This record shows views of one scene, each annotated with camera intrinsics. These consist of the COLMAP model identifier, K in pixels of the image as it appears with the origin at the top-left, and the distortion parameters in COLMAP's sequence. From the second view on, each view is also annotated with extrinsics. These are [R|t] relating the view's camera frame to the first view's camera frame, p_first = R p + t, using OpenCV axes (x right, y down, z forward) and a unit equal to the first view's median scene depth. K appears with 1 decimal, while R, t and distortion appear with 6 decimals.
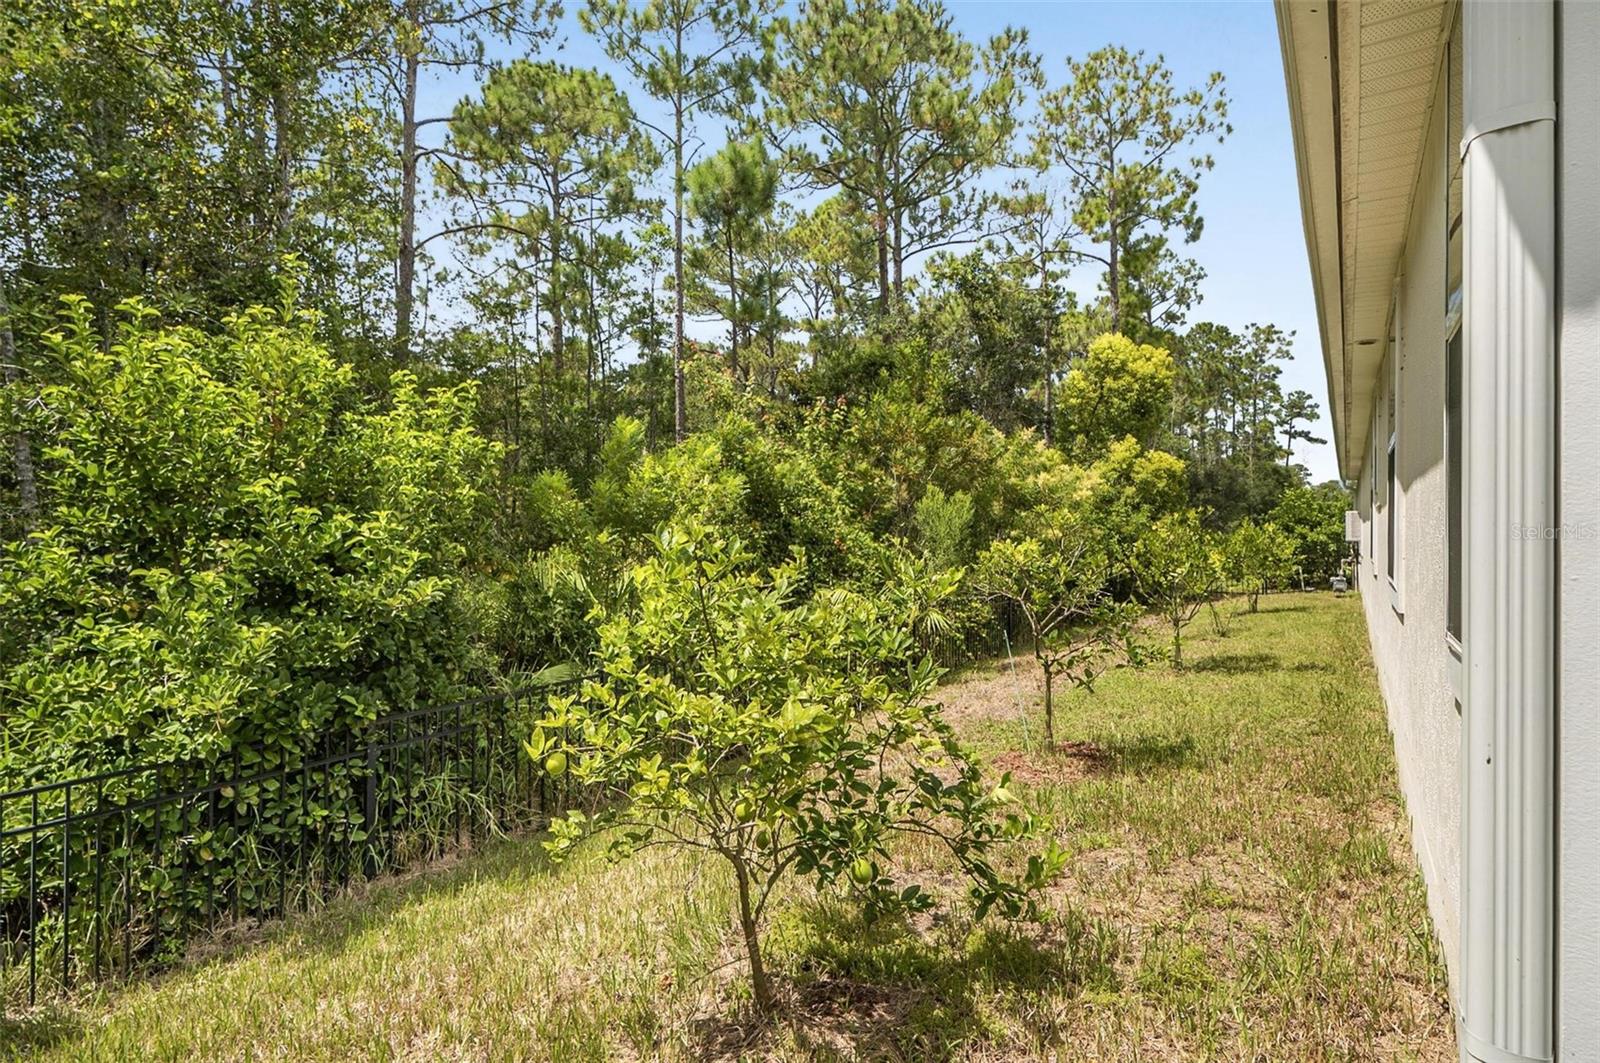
lens RADIAL K [[726.4, 0, 785.4], [0, 726.4, 528.8], [0, 0, 1]] dist [-0.016534, -0.000553]
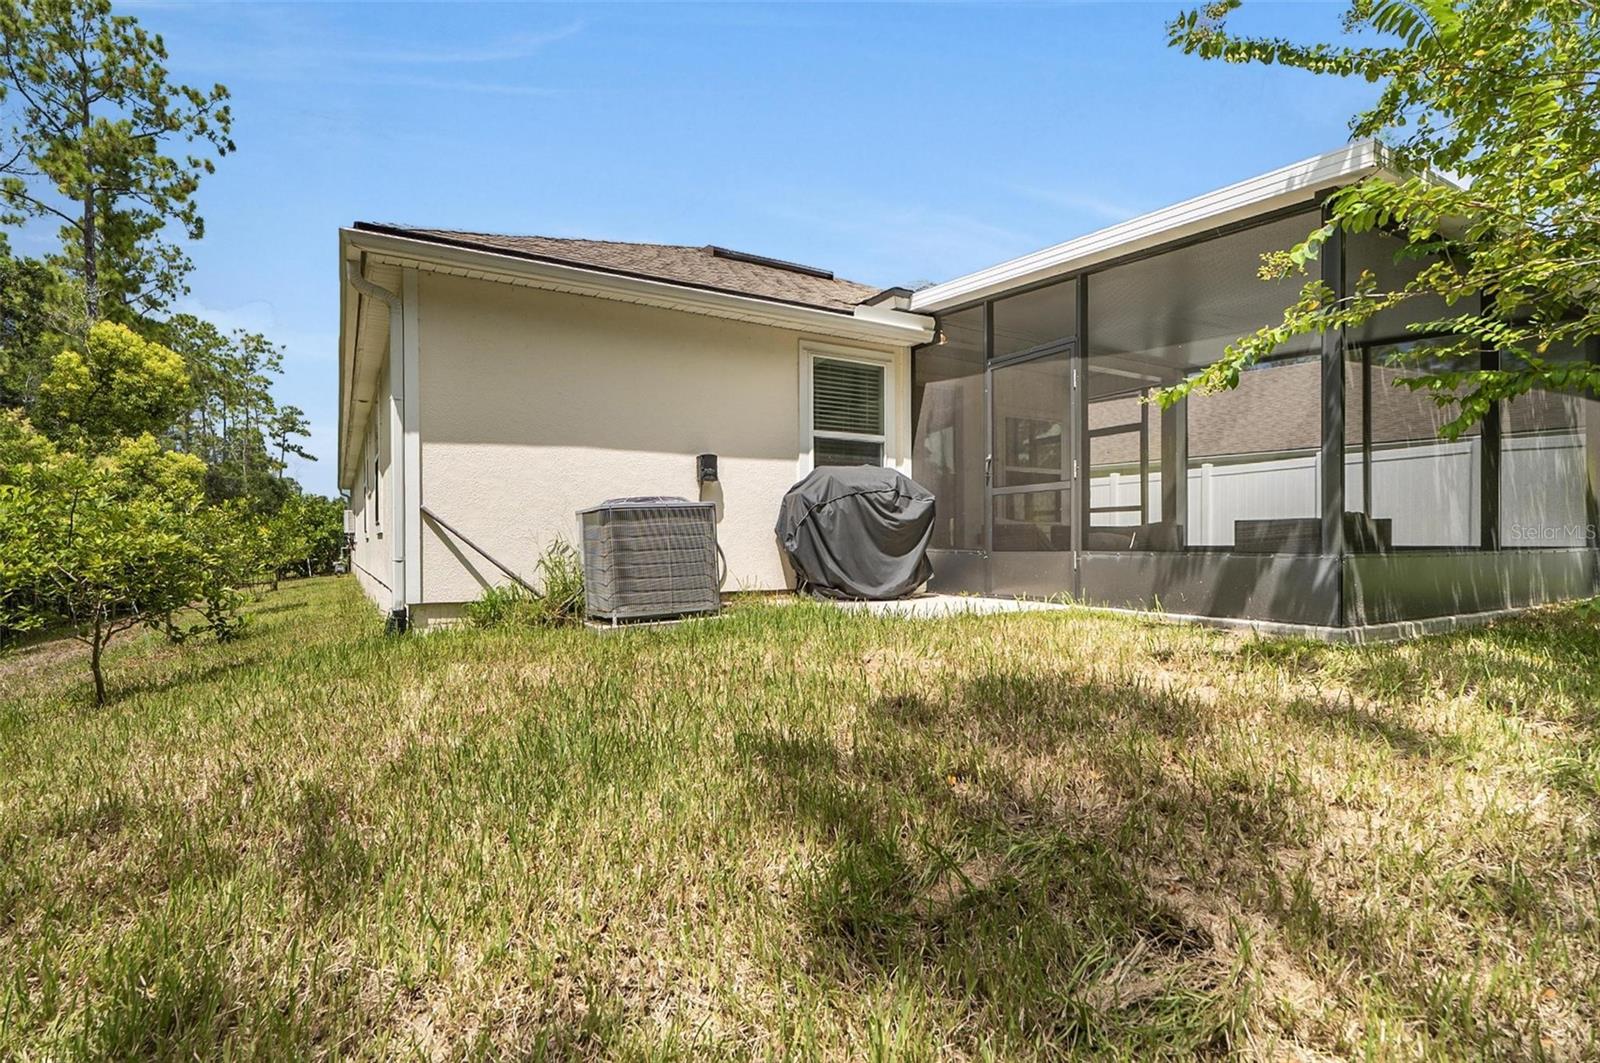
lens RADIAL K [[726.4, 0, 789.6], [0, 726.4, 542.5], [0, 0, 1]] dist [-0.016534, -0.000553]
pose [[0.338809, -0.014741, 0.940740, -0.070048], [0.013869, 0.999847, 0.010673, 0.011490], [-0.940753, 0.009431, 0.338962, -0.080288]]
